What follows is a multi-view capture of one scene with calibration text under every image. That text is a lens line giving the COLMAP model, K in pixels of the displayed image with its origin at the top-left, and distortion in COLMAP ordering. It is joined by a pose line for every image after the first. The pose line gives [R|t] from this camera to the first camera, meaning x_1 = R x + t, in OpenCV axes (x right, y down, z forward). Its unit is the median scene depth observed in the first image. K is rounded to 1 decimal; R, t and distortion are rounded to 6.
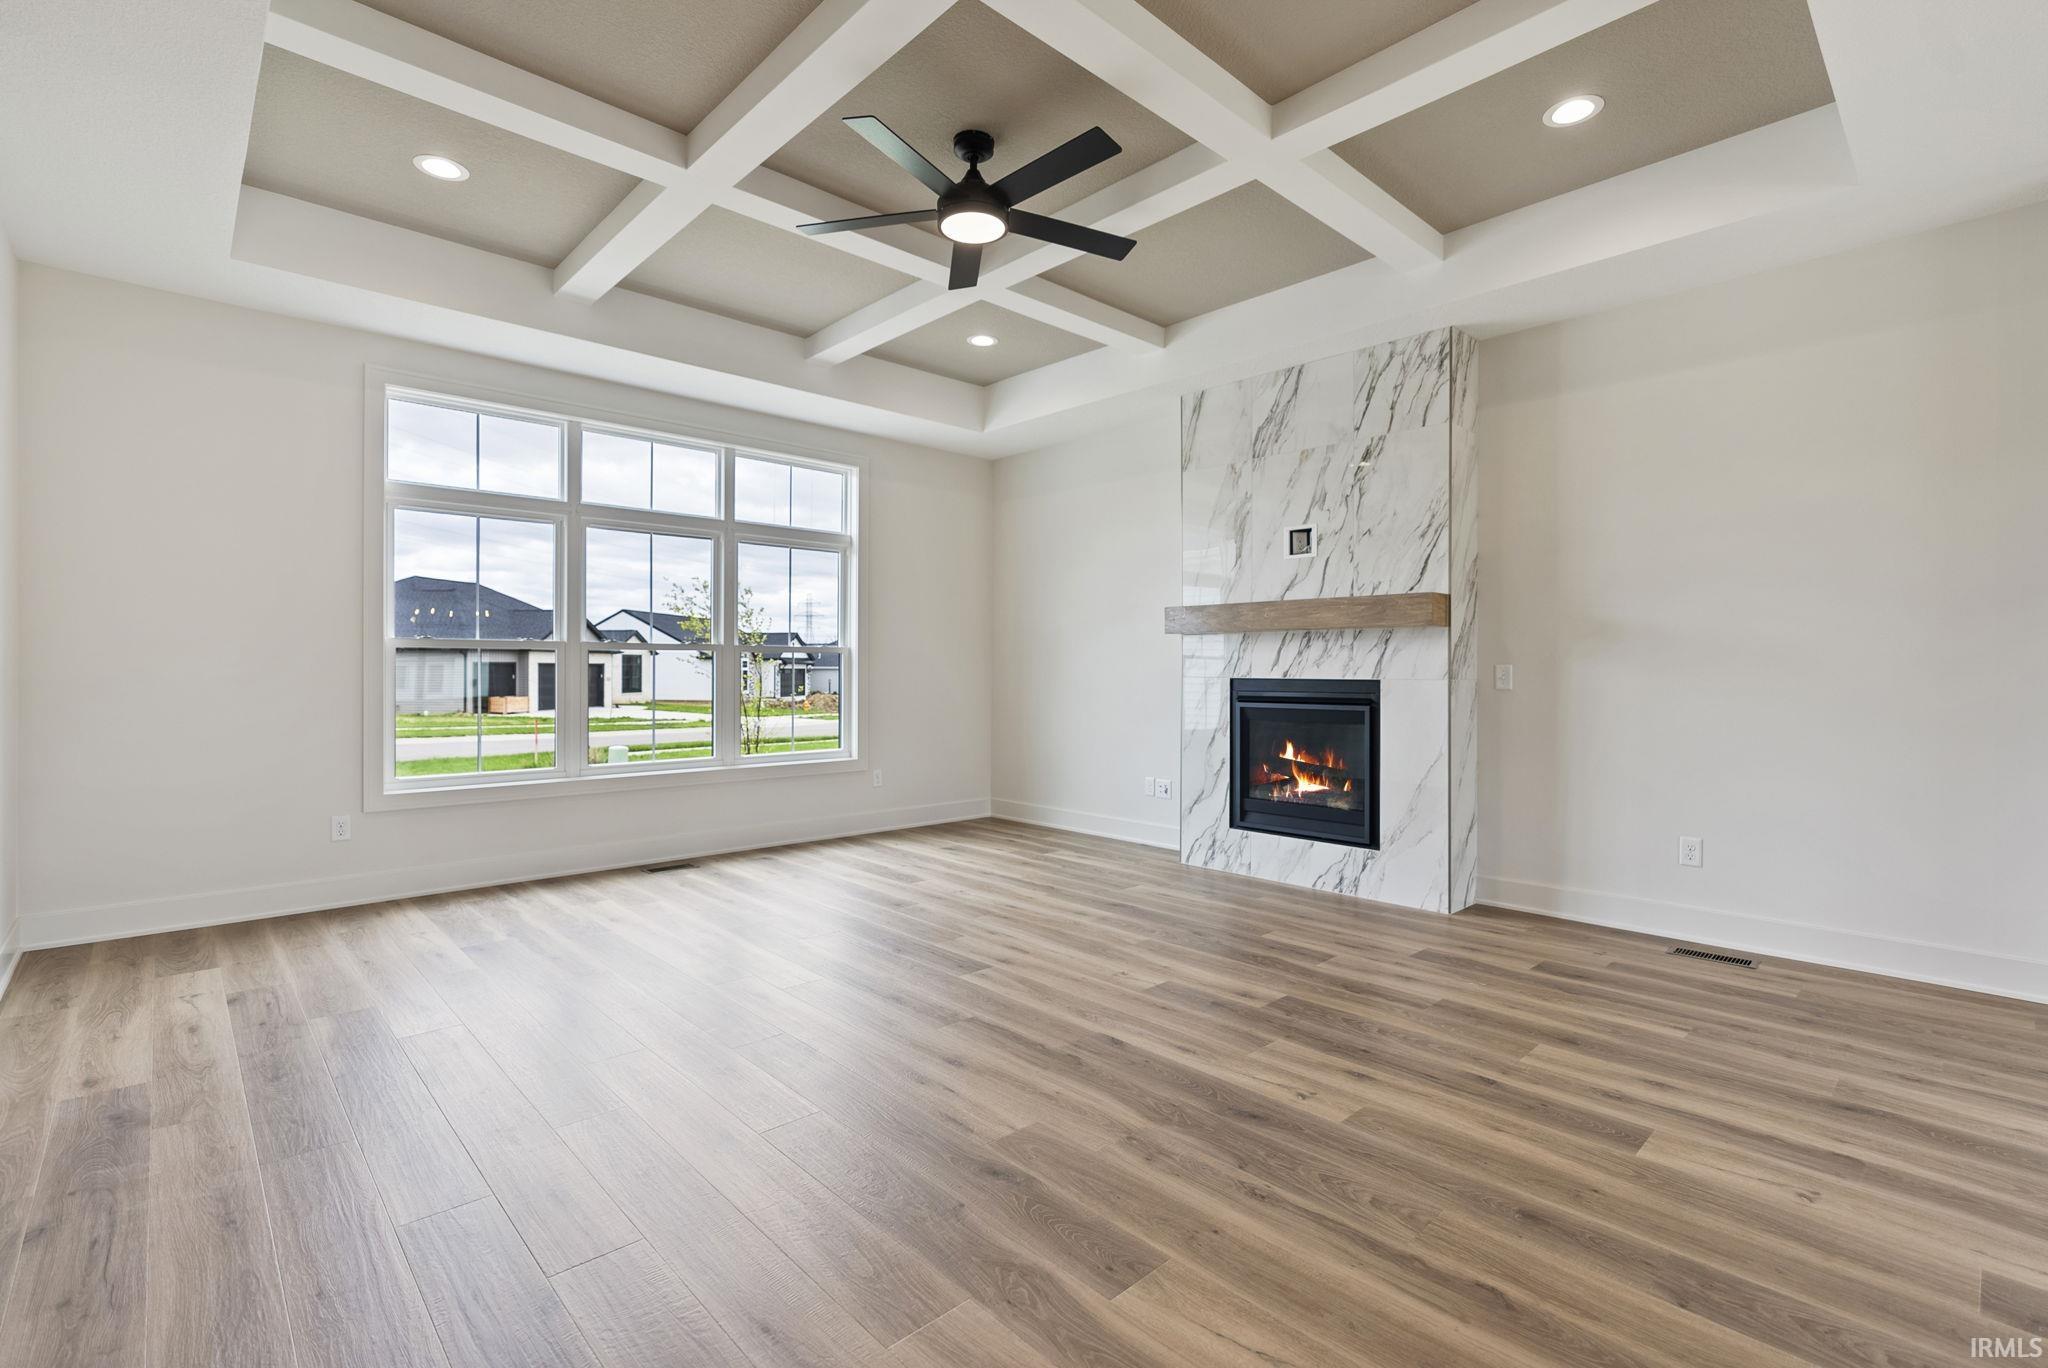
lens RADIAL K [[925.7, 0, 1034.5], [0, 925.7, 670.9], [0, 0, 1]] dist [-0.009422, 0.001155]
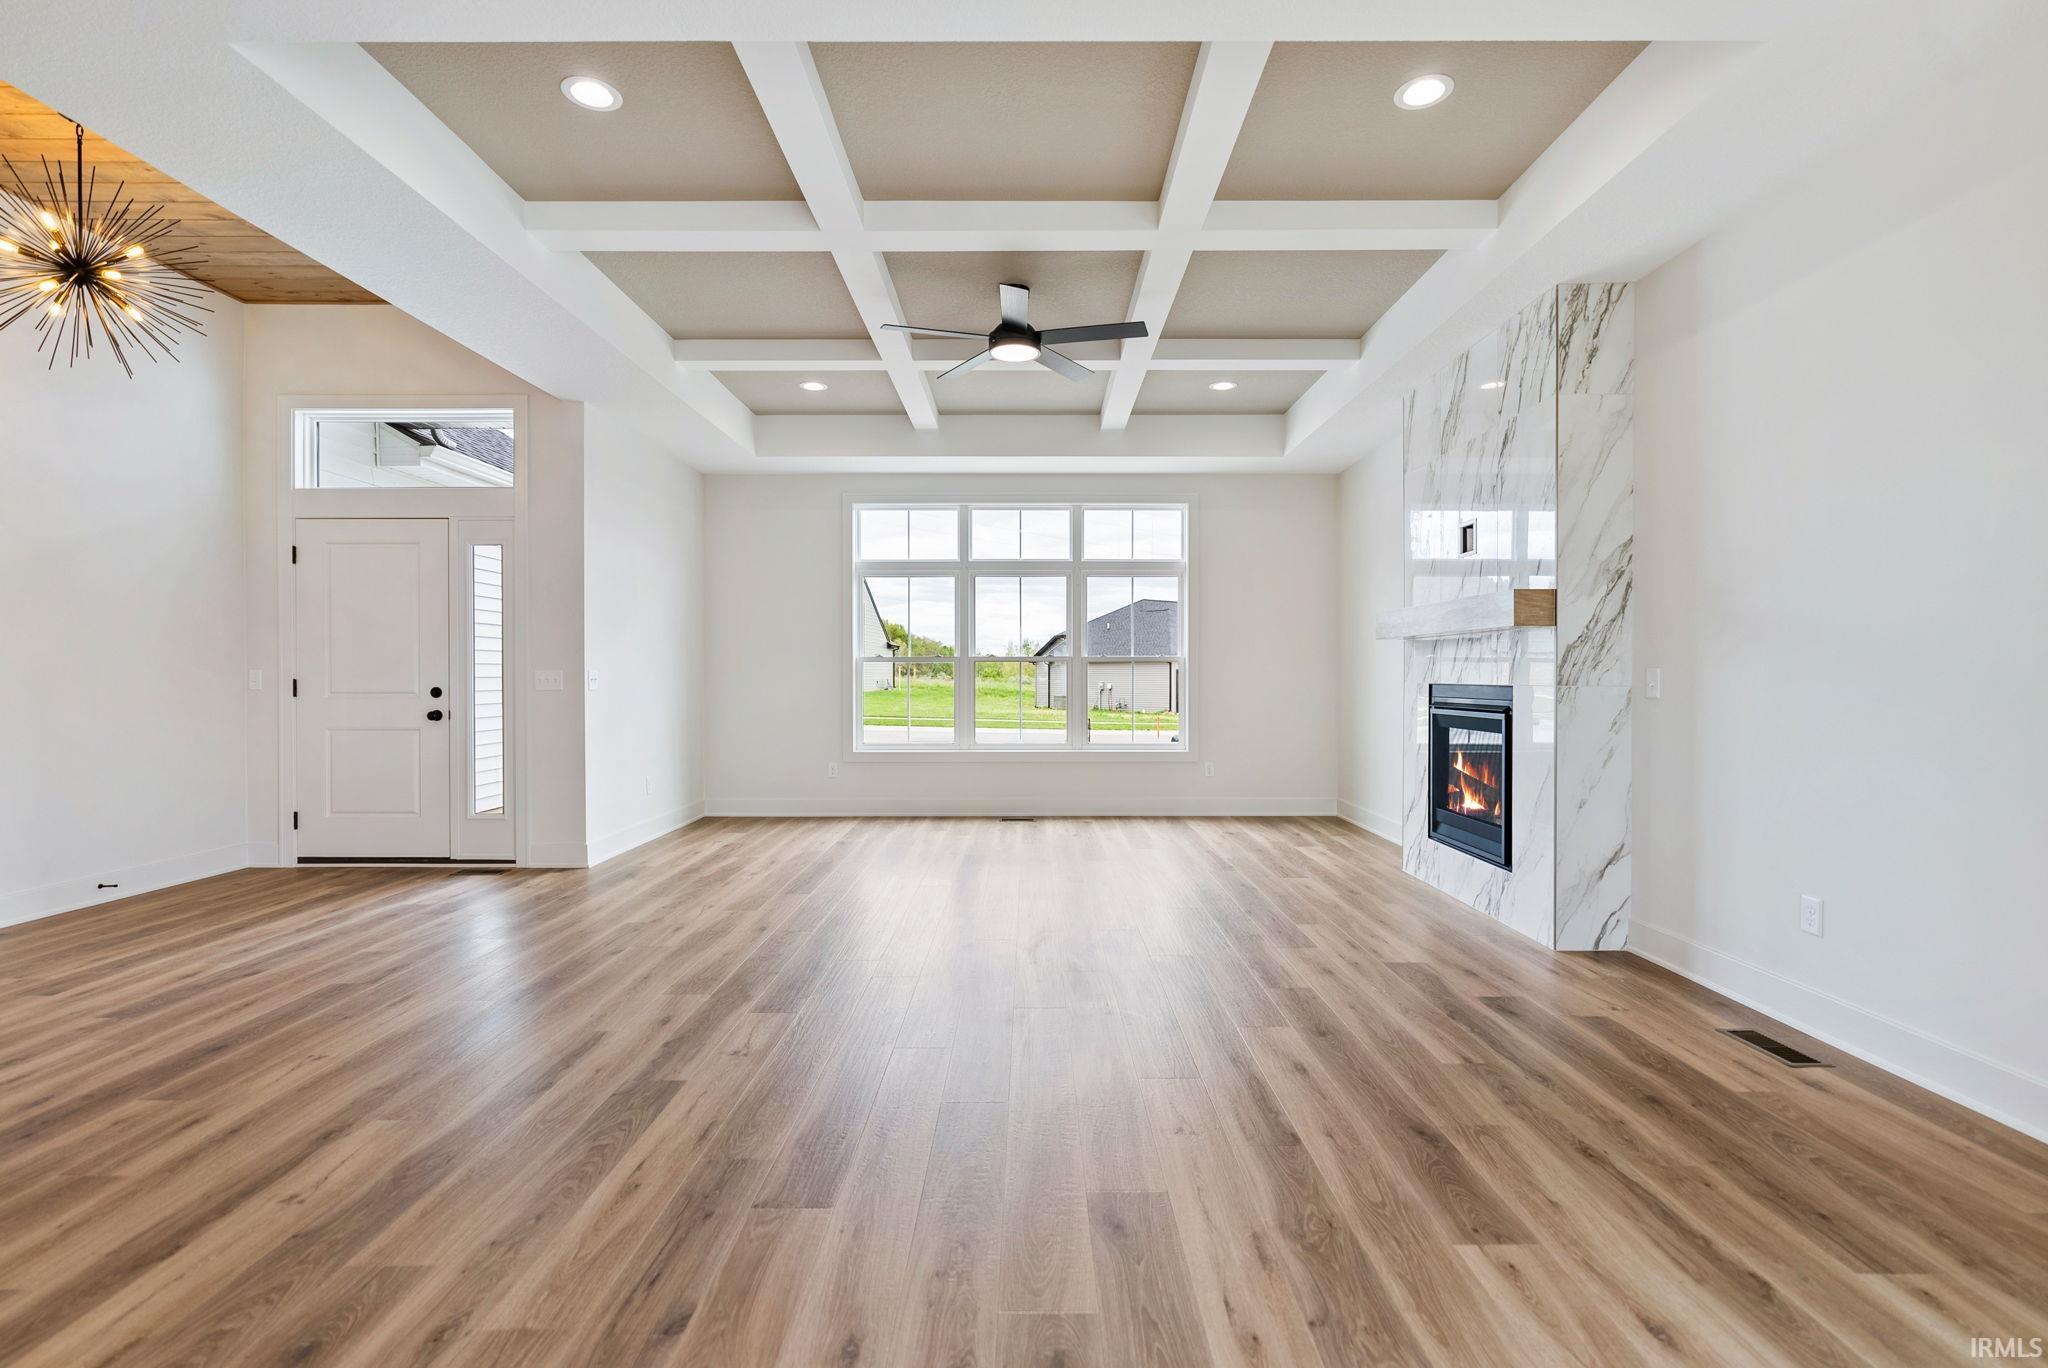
lens RADIAL K [[924.2, 0, 1029.2], [0, 924.2, 680.8], [0, 0, 1]] dist [-0.007253, 0.000734]
pose [[0.726483, 0.001515, -0.687183, 0.635977], [0.001669, 0.999991, 0.003969, 0.000506], [0.687183, -0.004030, 0.726473, 0.012085]]
